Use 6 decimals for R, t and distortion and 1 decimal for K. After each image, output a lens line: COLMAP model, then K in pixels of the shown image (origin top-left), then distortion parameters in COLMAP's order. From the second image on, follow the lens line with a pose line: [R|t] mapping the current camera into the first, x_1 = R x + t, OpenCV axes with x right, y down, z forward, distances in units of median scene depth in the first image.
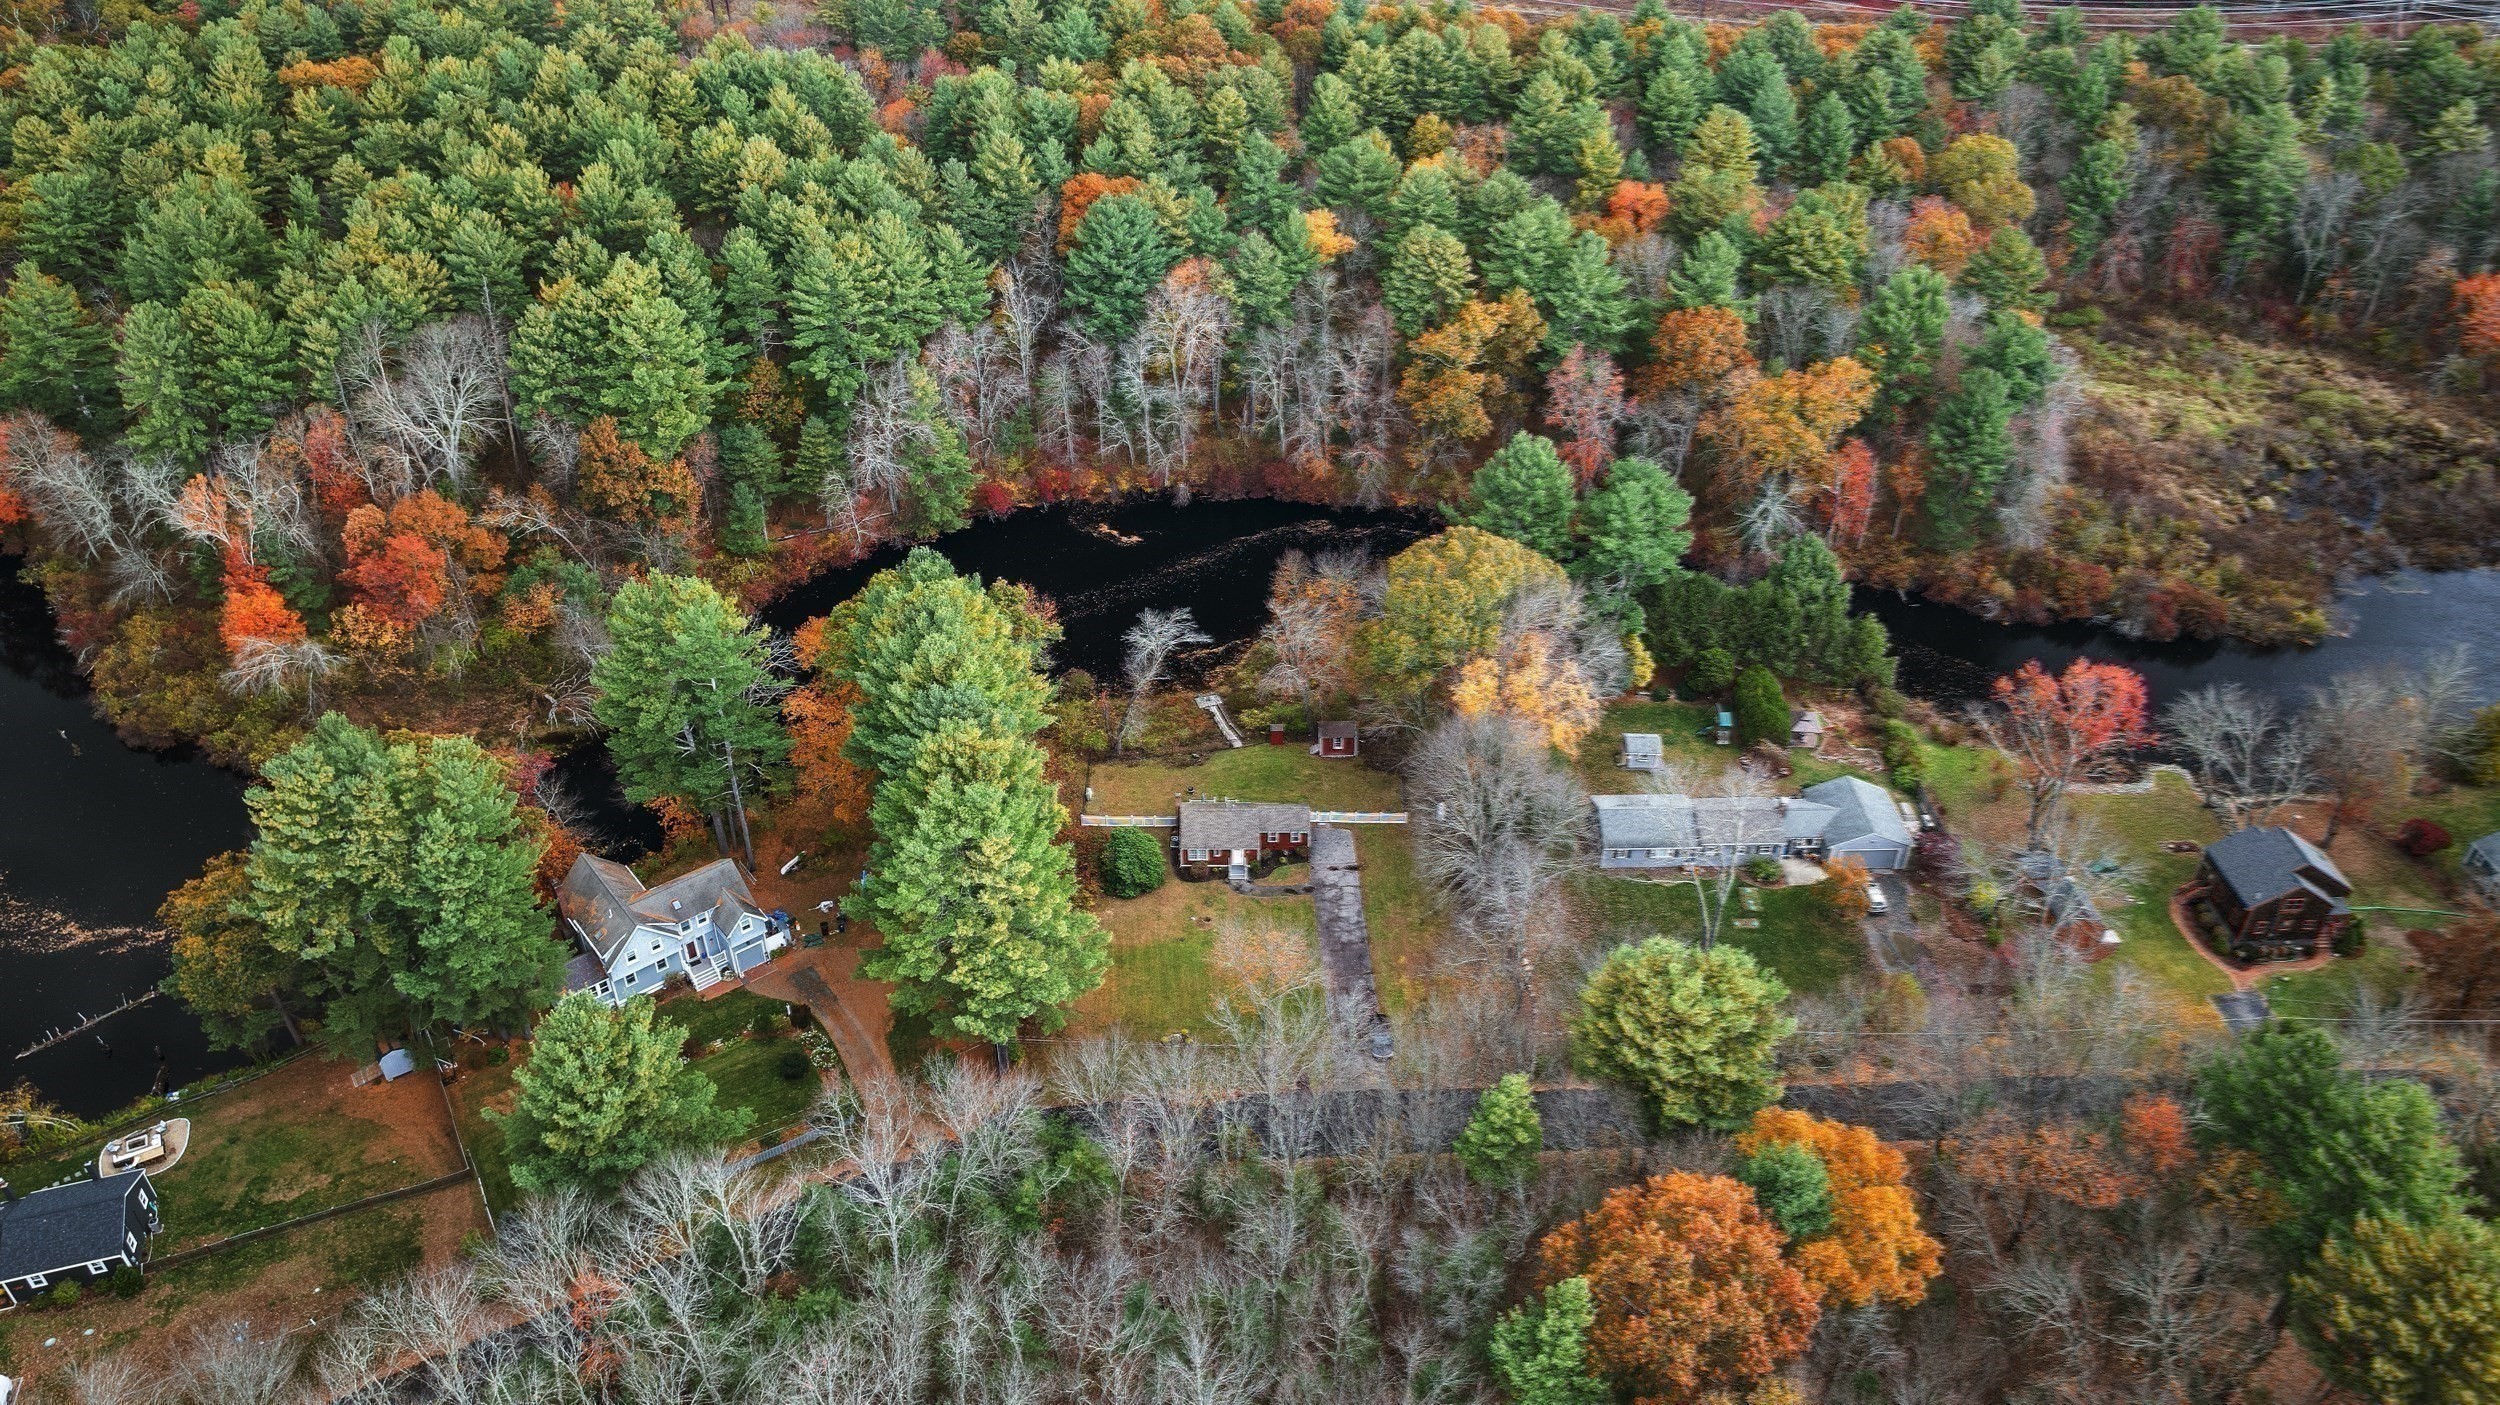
lens RADIAL K [[1832.7, 0, 1250.0], [0, 1832.7, 702.5], [0, 0, 1]] dist [-0.029273, -0.003341]
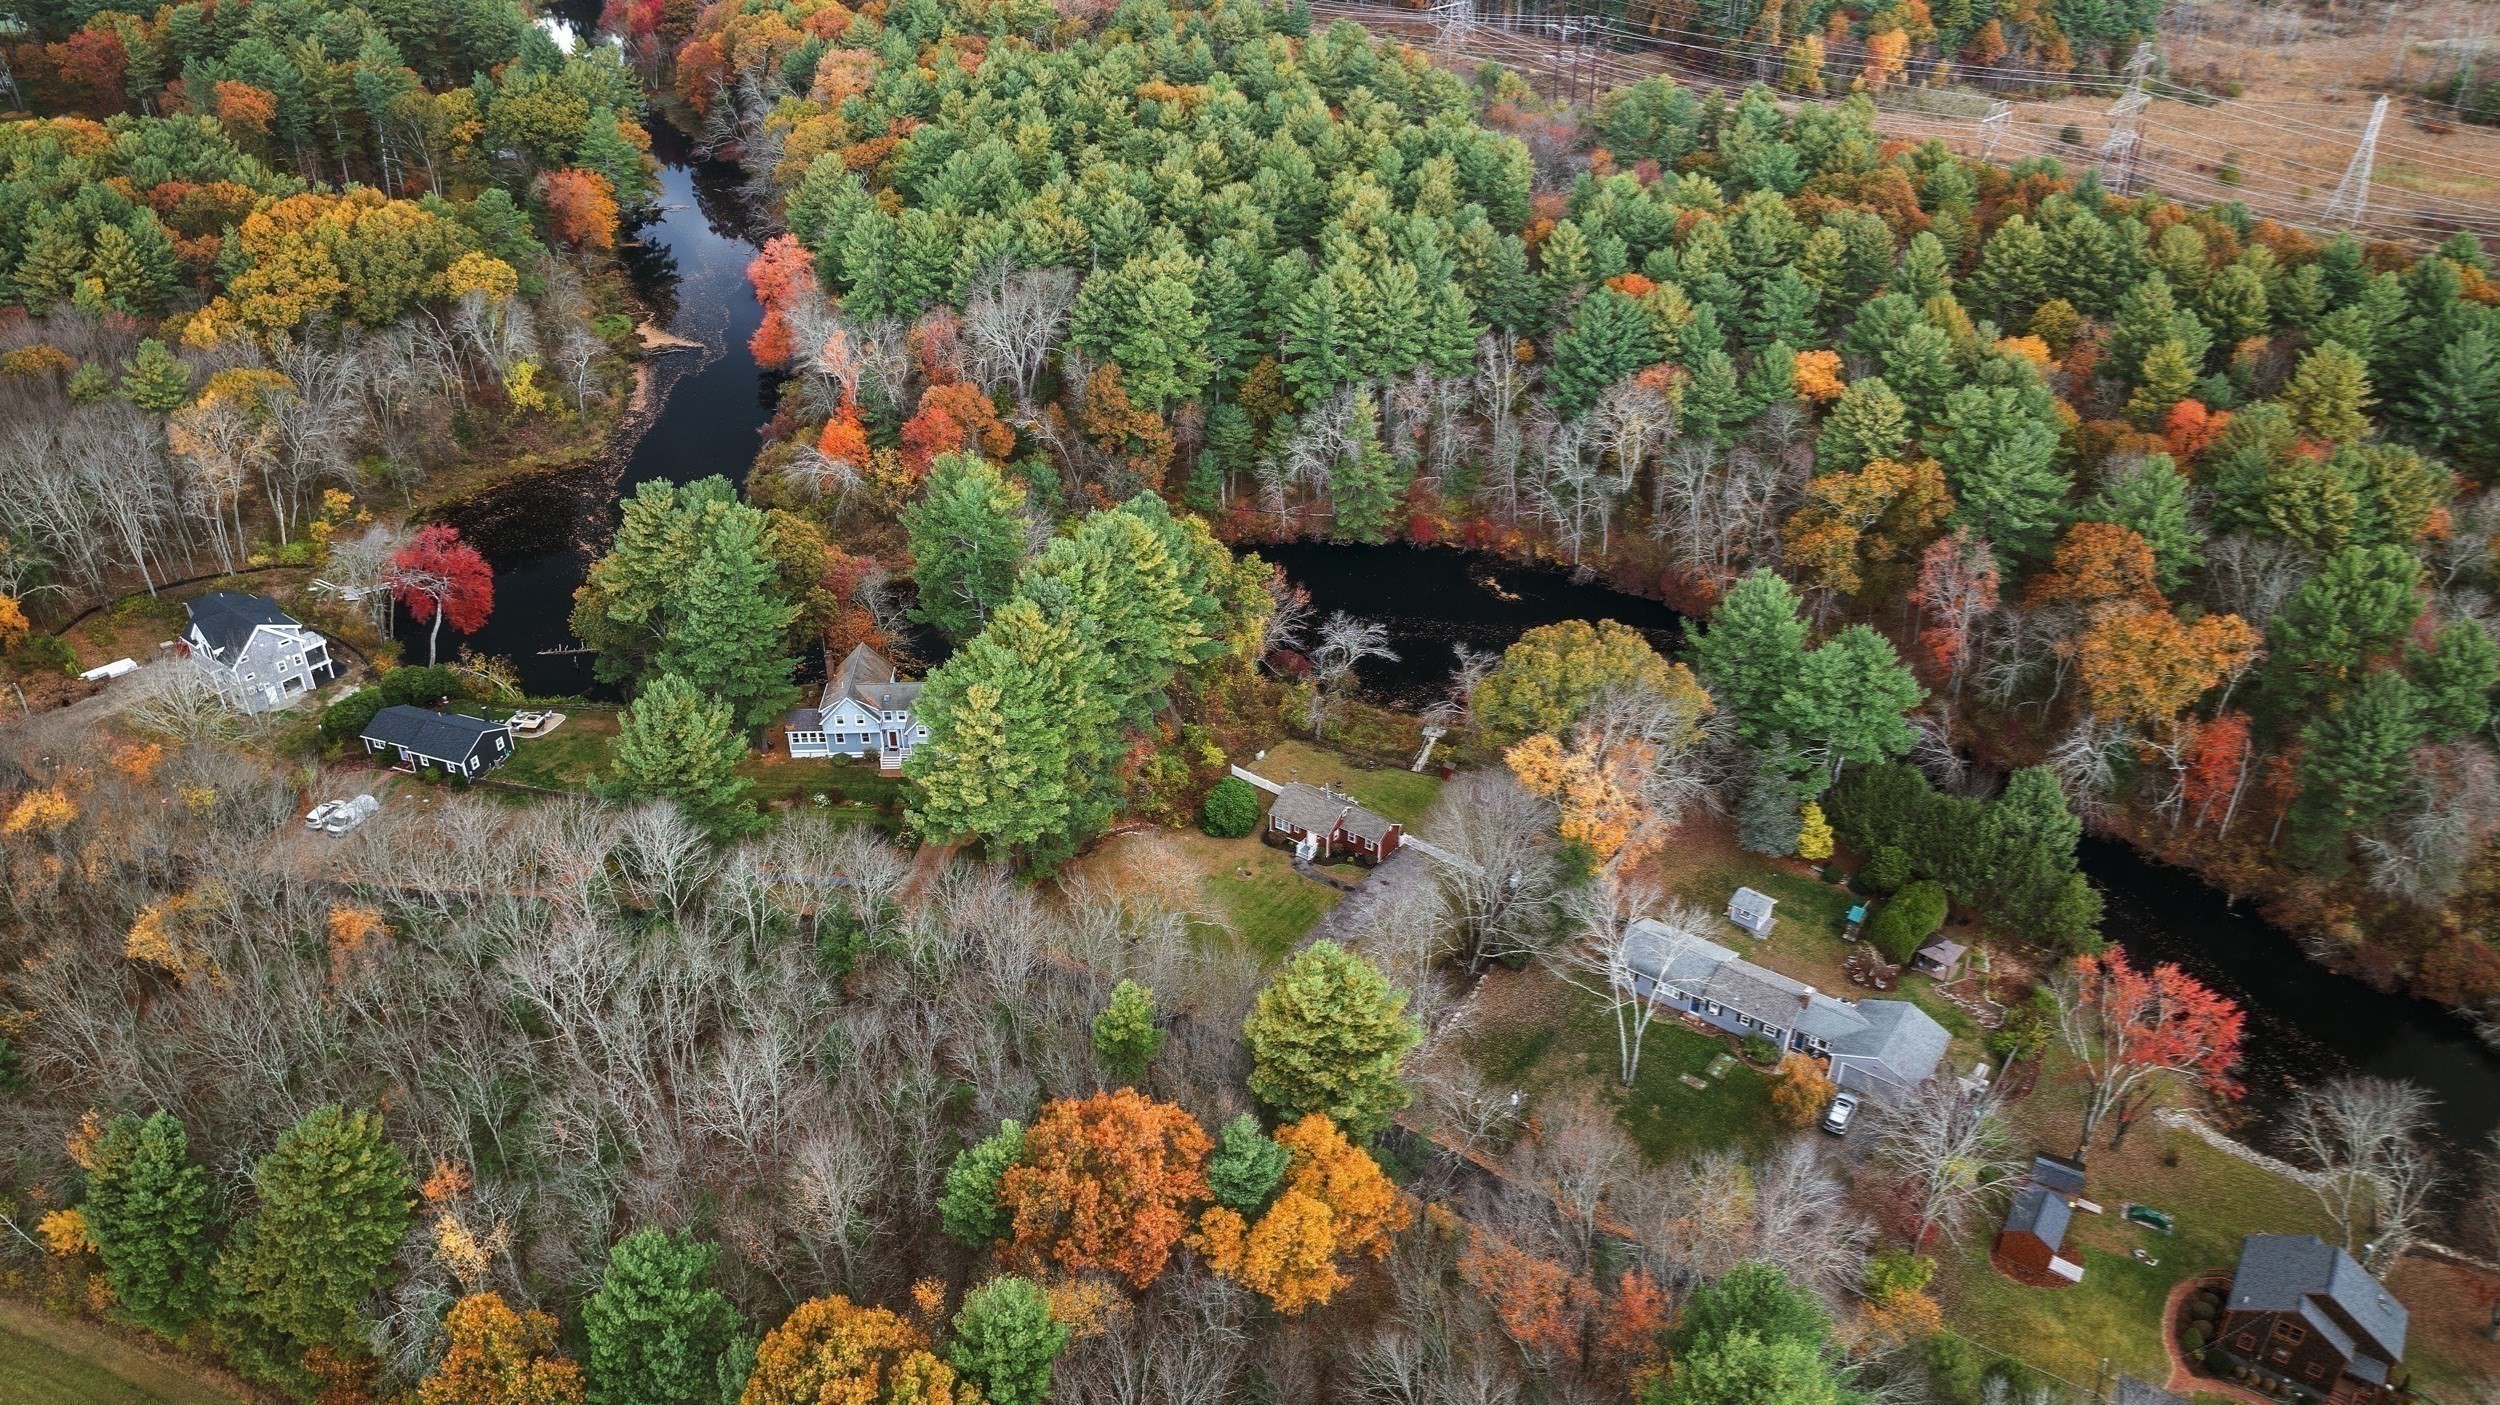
lens RADIAL K [[1832.7, 0, 1250.0], [0, 1832.7, 702.5], [0, 0, 1]] dist [-0.029273, -0.003341]
pose [[0.788380, 0.311364, -0.530576, 0.427645], [-0.349158, 0.936557, 0.030798, -0.011373], [0.506504, 0.160975, 0.847078, 0.027582]]
